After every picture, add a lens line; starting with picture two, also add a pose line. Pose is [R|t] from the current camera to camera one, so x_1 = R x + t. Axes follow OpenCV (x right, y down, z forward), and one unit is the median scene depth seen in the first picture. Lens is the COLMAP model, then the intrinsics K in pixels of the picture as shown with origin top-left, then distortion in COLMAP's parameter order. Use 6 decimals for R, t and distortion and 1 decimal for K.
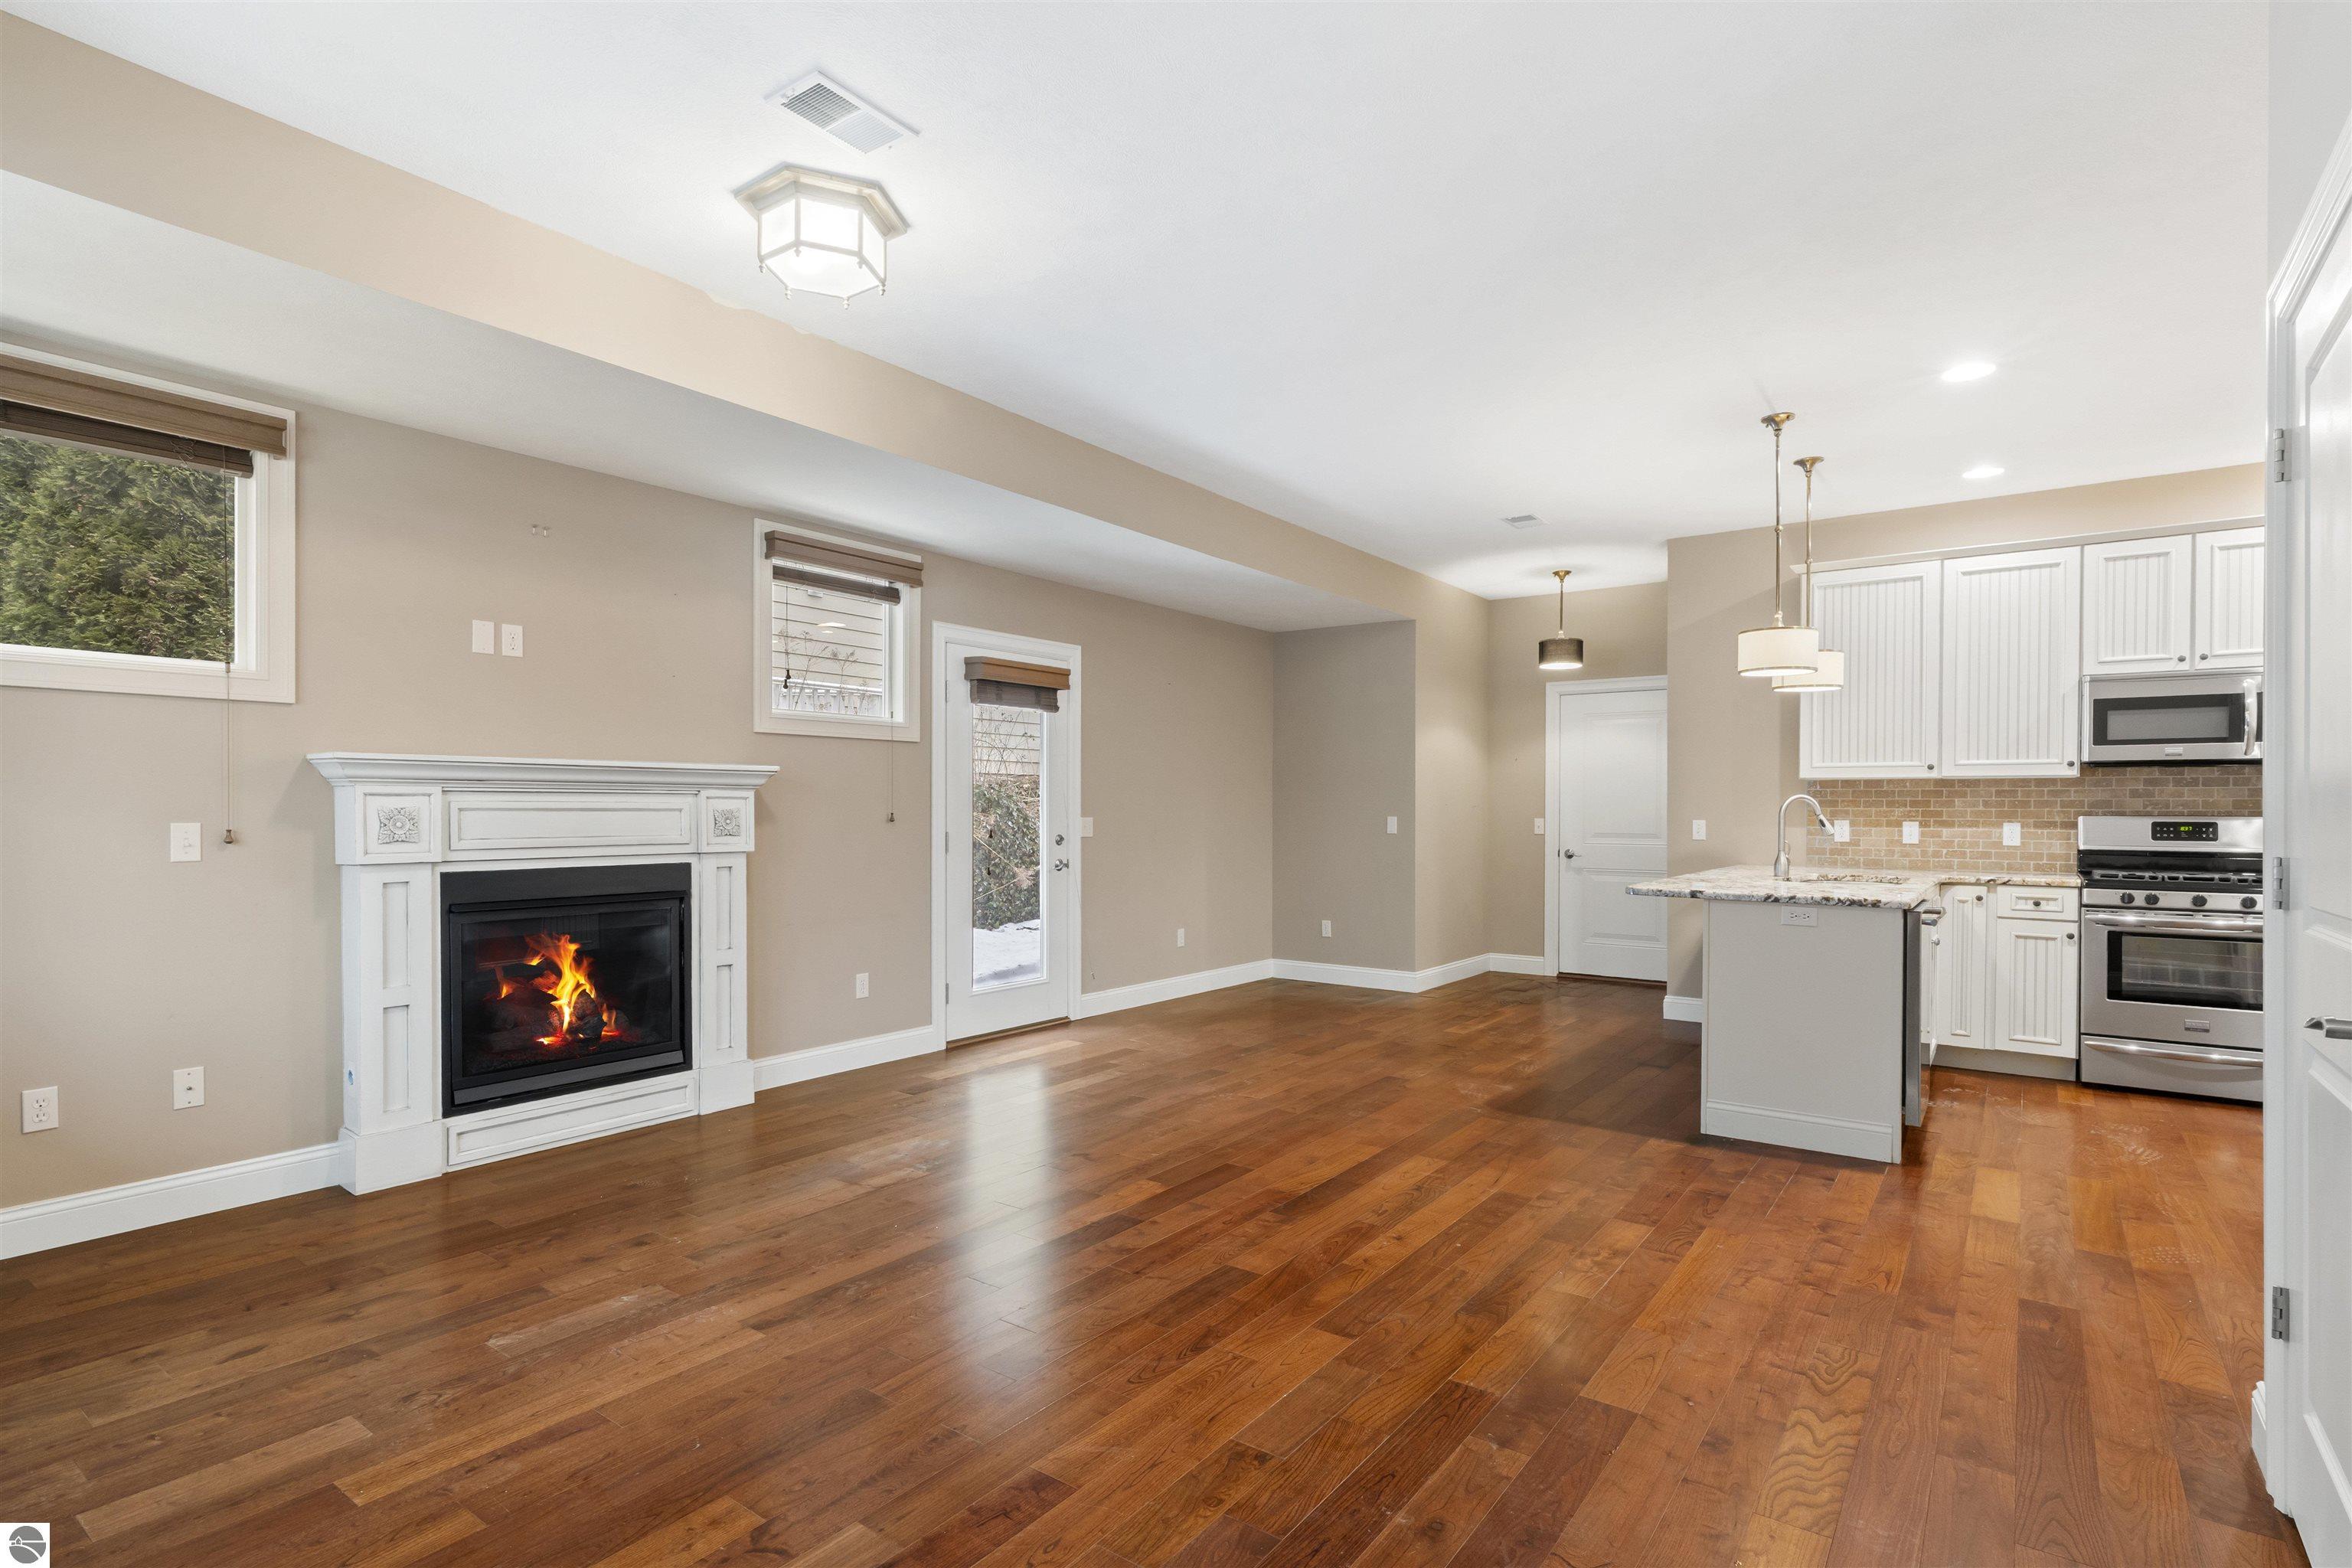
lens RADIAL K [[1144.4, 0, 1177.0], [0, 1144.4, 815.1], [0, 0, 1]] dist [0.001690, -0.000023]
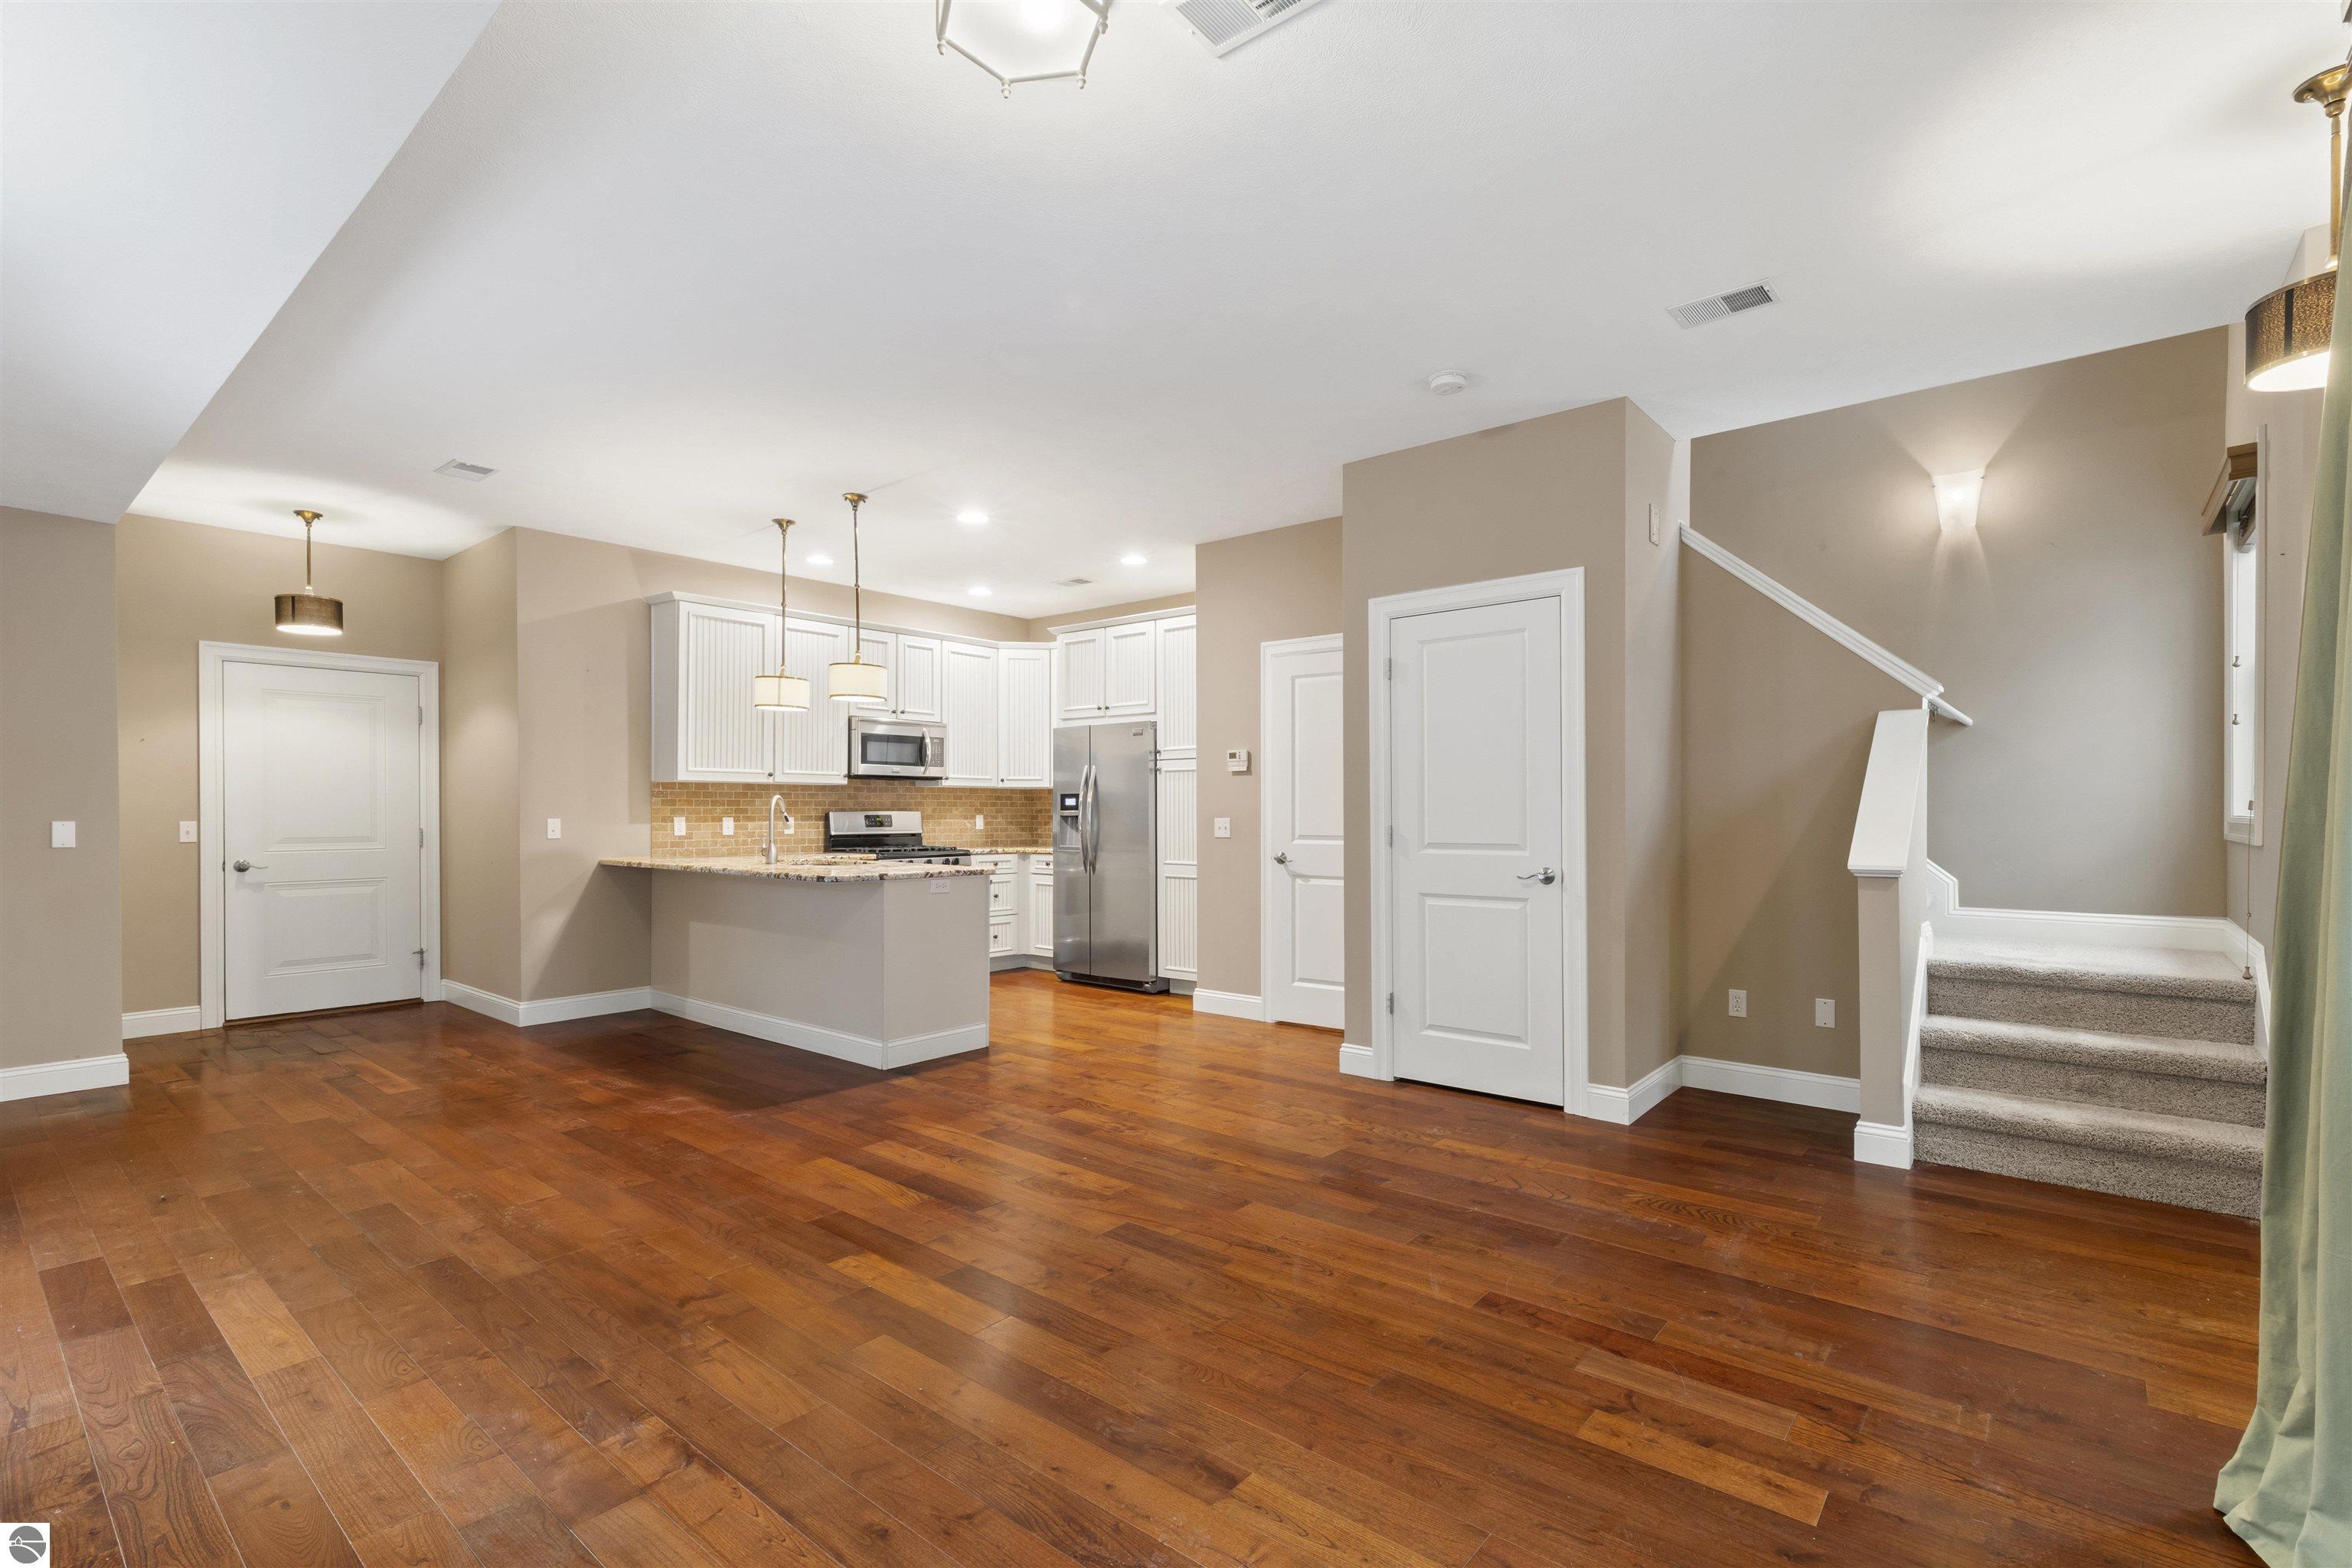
lens RADIAL K [[1073.4, 0, 1176.1], [0, 1073.4, 807.7], [0, 0, 1]] dist [0.001612, 0.000002]
pose [[0.060892, -0.001770, 0.998143, -0.590585], [0.008059, 0.999967, 0.001282, -0.002835], [-0.998112, 0.007966, 0.060904, 0.539636]]
